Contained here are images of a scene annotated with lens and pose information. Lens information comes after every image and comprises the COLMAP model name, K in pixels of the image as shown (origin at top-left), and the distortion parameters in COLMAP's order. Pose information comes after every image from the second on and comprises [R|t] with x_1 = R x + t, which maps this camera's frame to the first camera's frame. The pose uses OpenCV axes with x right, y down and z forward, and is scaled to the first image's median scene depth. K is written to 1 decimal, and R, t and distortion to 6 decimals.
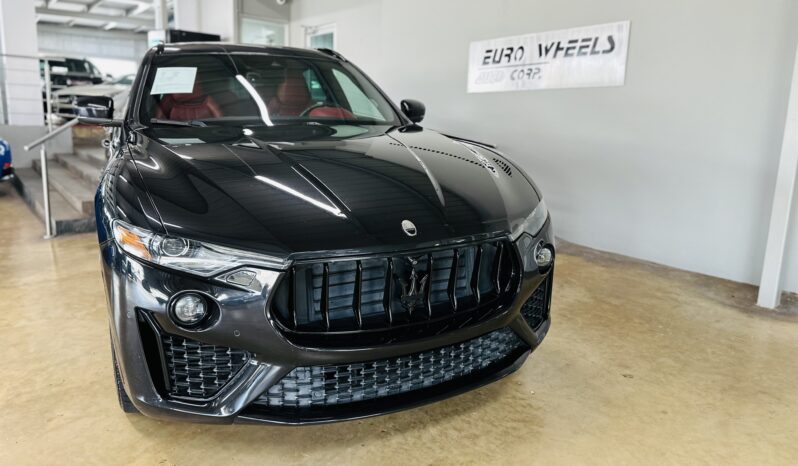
lens RADIAL K [[564.1, 0, 395.0], [0, 564.1, 221.9], [0, 0, 1]] dist [0.057042, -0.075065]
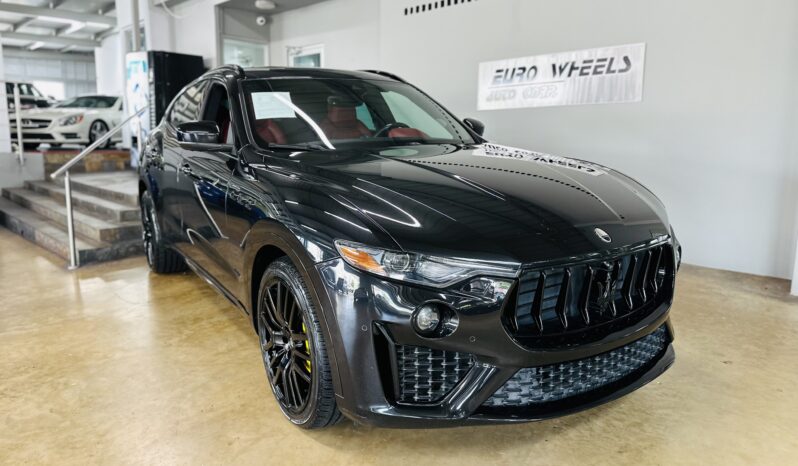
lens RADIAL K [[564.1, 0, 395.0], [0, 564.1, 221.9], [0, 0, 1]] dist [0.057042, -0.075065]
pose [[0.992053, -0.040702, 0.119058, -0.196964], [0.044024, 0.998707, -0.025408, -0.001956], [-0.117870, 0.030448, 0.992562, -0.019522]]
